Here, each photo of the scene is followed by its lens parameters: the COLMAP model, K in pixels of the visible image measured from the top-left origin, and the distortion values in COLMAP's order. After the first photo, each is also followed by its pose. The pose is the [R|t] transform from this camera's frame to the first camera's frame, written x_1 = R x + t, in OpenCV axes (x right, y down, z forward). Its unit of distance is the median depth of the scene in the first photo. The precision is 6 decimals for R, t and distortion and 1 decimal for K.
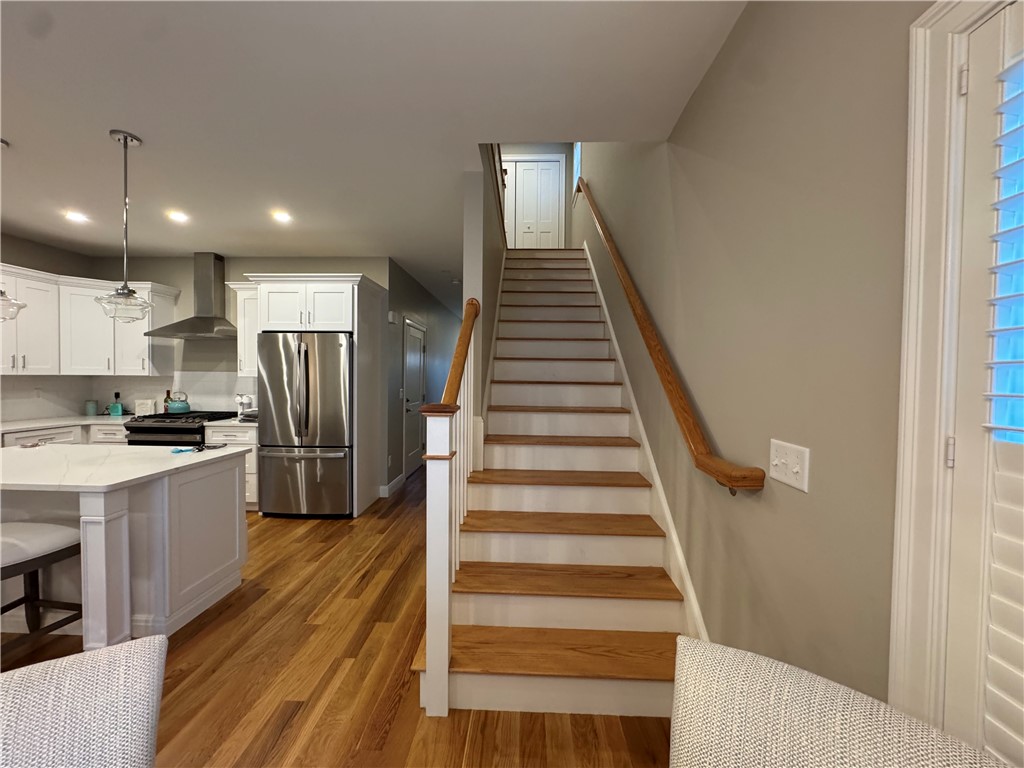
lens RADIAL K [[403.9, 0, 512.0], [0, 403.9, 384.0], [0, 0, 1]] dist [-0.006960, 0.000015]
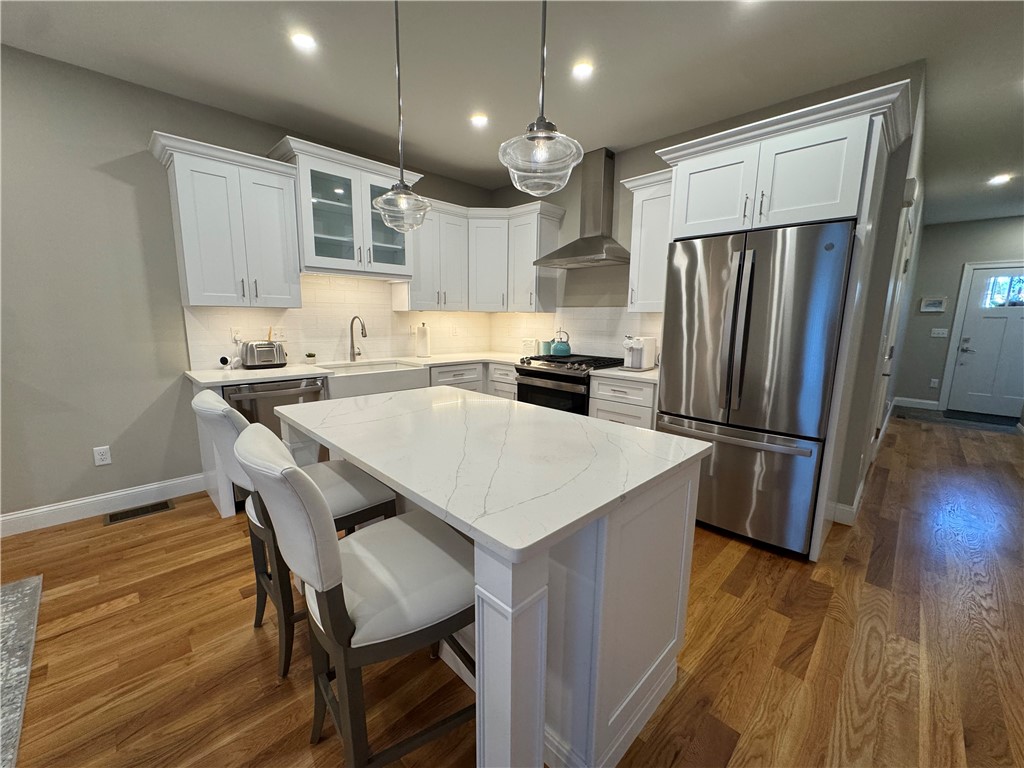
lens RADIAL K [[403.9, 0, 512.0], [0, 403.9, 384.0], [0, 0, 1]] dist [-0.006960, 0.000015]
pose [[0.730246, 0.111154, -0.674081, -0.341972], [-0.021407, 0.989914, 0.140043, 0.014129], [0.682849, -0.087835, 0.725260, 0.321206]]
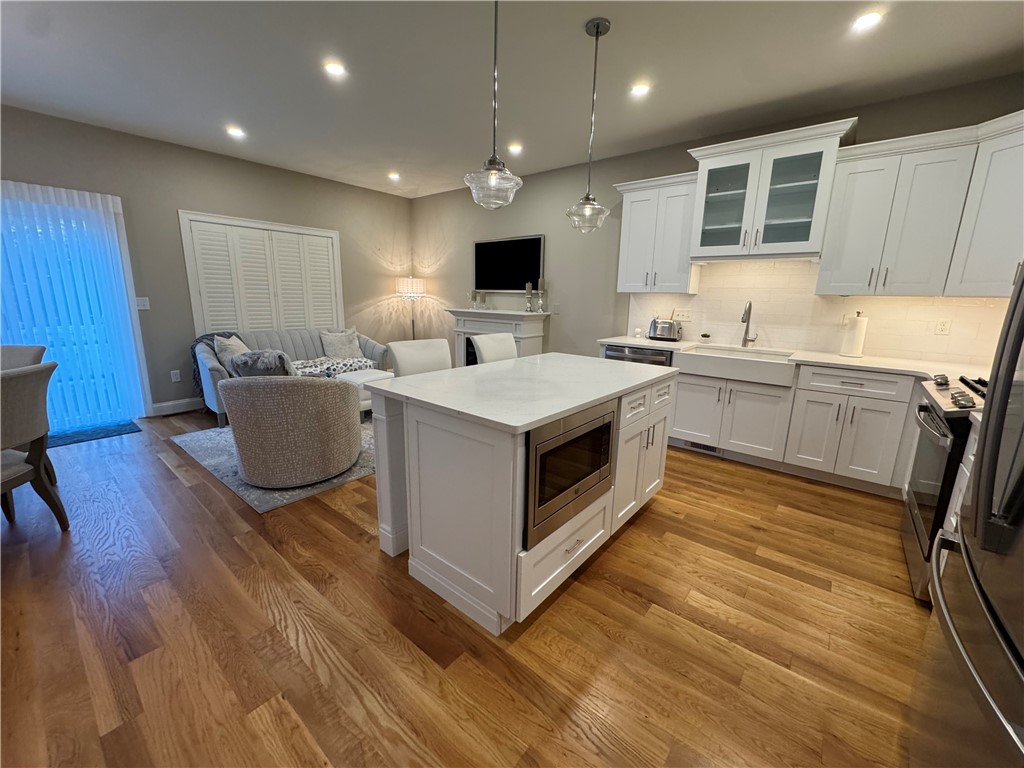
lens RADIAL K [[403.9, 0, 512.0], [0, 403.9, 384.0], [0, 0, 1]] dist [-0.006960, 0.000015]
pose [[-0.602767, 0.149641, -0.783760, -0.185749], [-0.044368, 0.974452, 0.220172, 0.003624], [0.796683, 0.167486, -0.580728, 0.871583]]
